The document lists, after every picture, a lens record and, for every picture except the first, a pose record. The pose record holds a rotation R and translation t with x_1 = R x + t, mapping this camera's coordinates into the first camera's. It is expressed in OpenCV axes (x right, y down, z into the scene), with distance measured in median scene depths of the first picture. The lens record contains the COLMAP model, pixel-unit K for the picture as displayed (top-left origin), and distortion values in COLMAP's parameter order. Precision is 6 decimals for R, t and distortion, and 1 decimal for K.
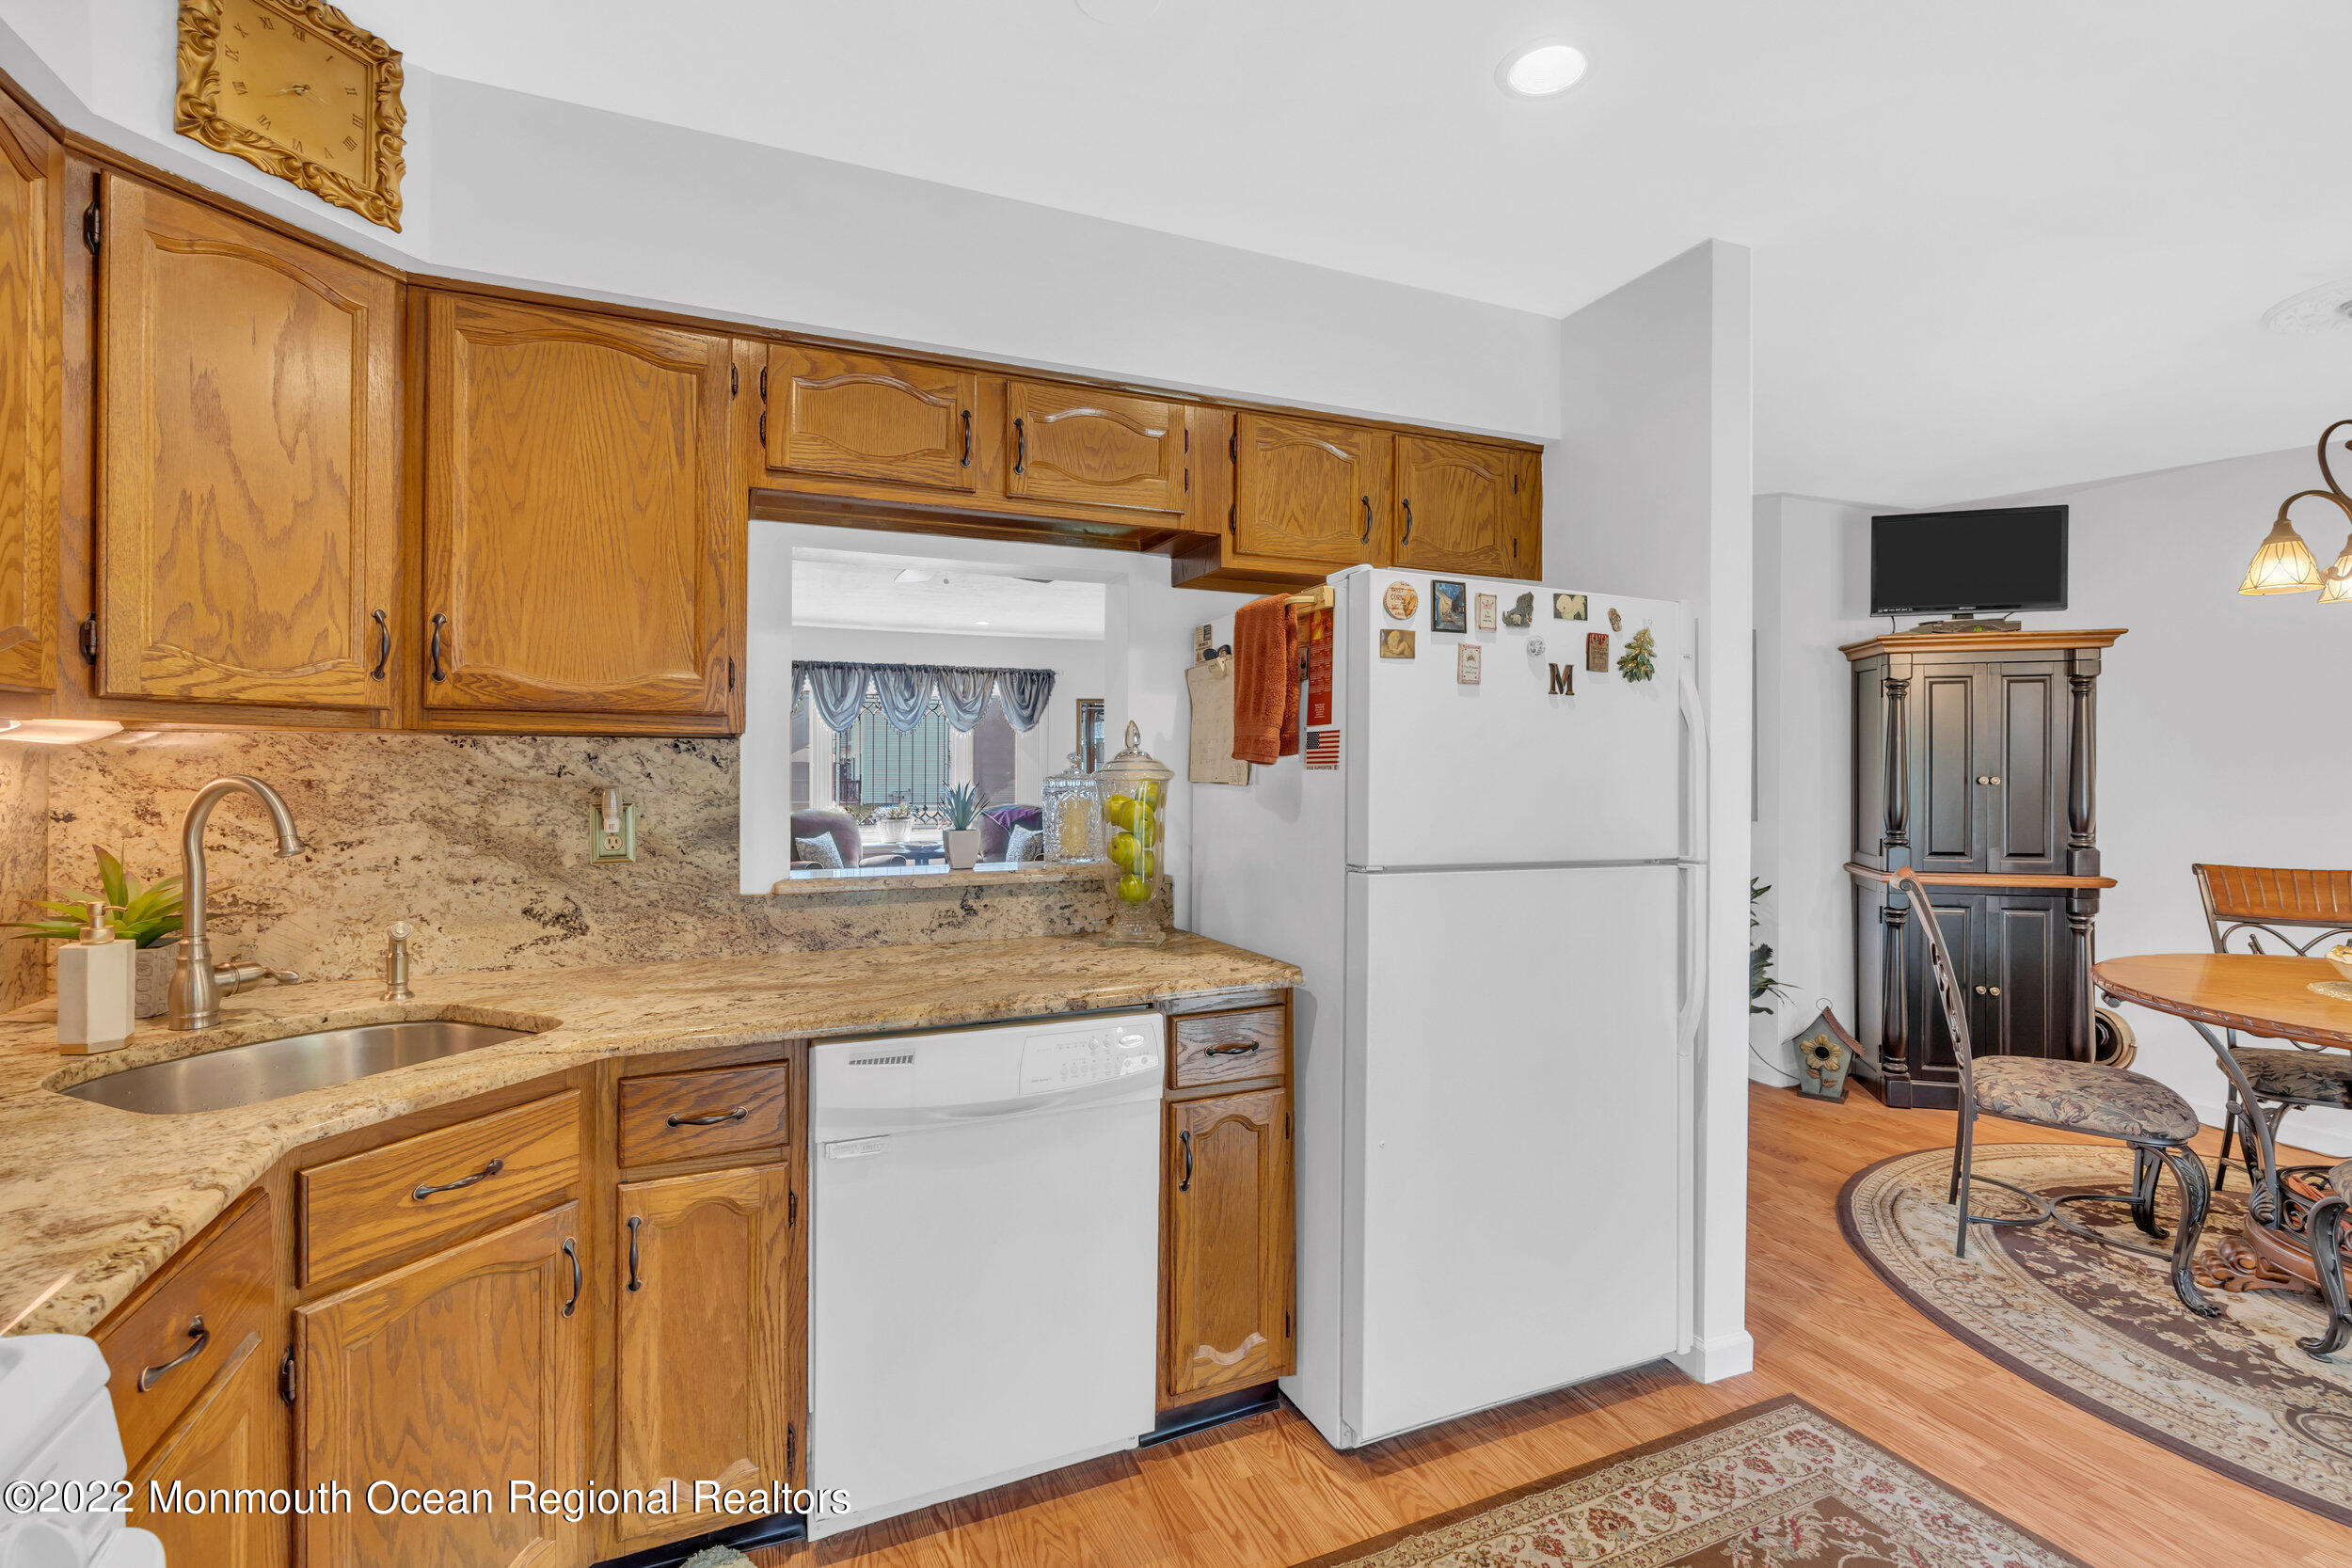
lens RADIAL K [[1073.1, 0, 1178.9], [0, 1073.1, 769.2], [0, 0, 1]] dist [-0.011842, 0.004762]
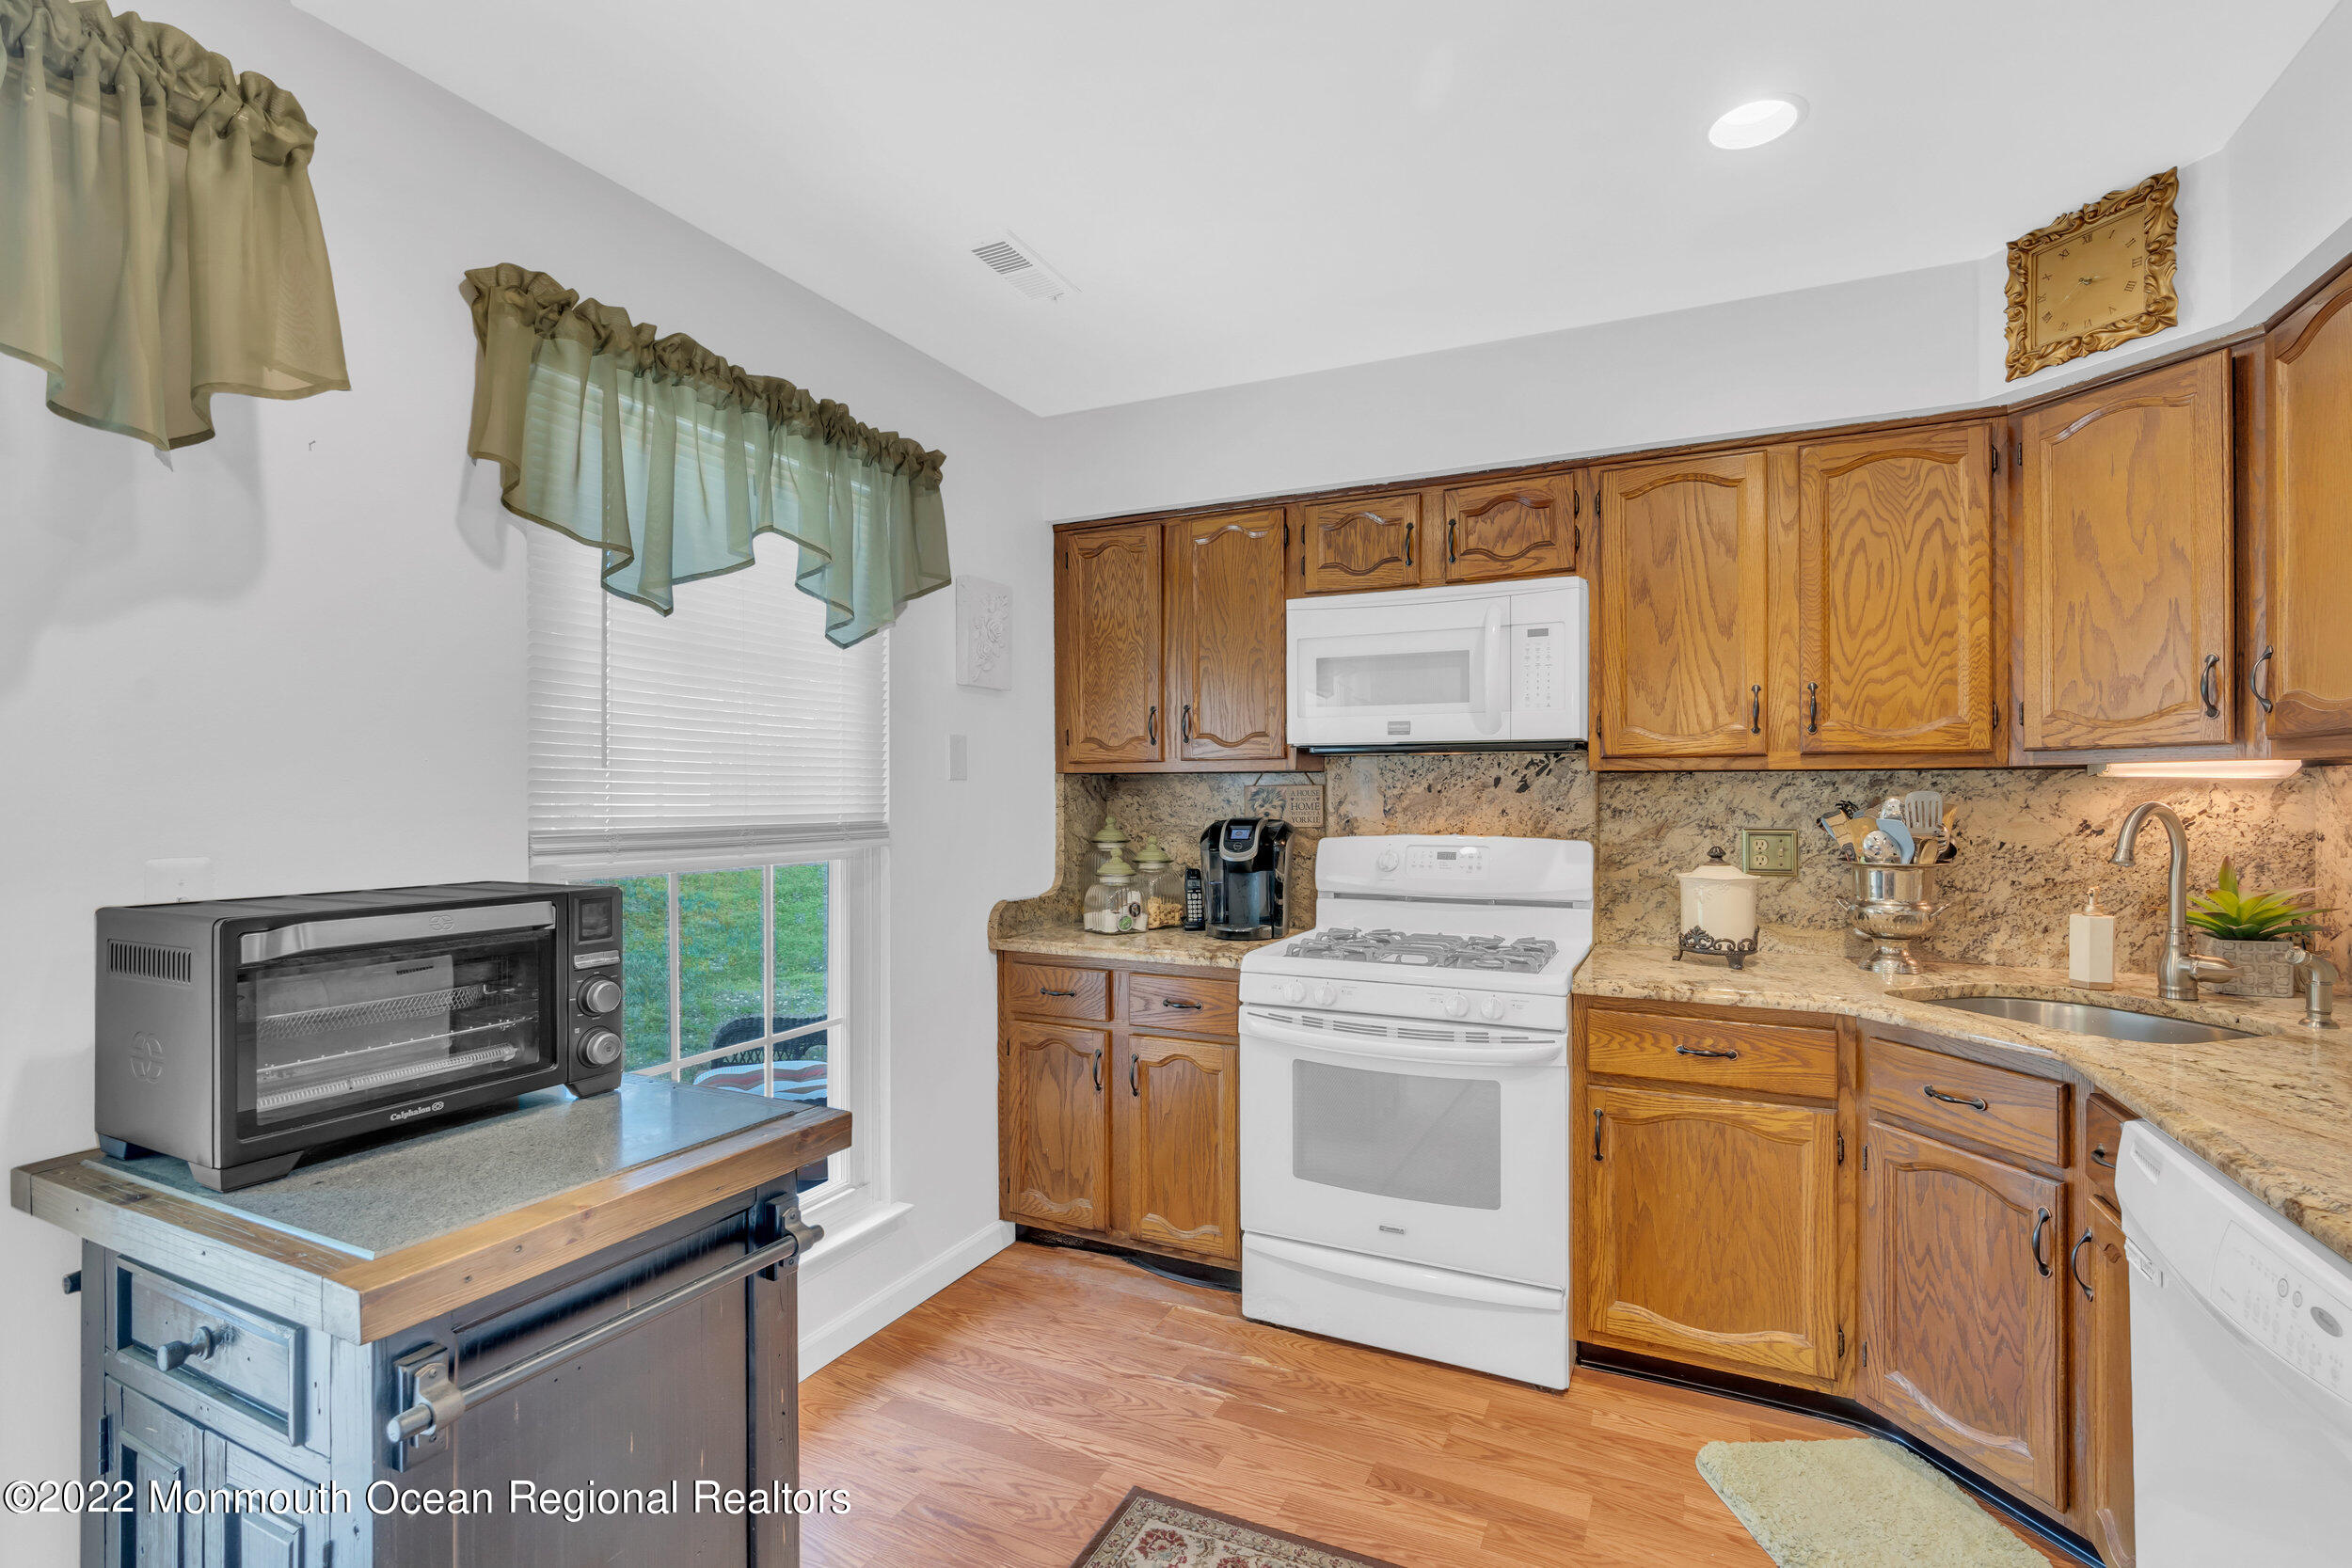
lens RADIAL K [[1073.1, 0, 1180.4], [0, 1073.1, 787.5], [0, 0, 1]] dist [-0.011842, 0.004762]
pose [[-0.760450, -0.005902, -0.649369, 0.643524], [-0.004715, 0.999983, -0.003567, -0.001341], [0.649379, 0.000349, -0.760465, 0.930974]]
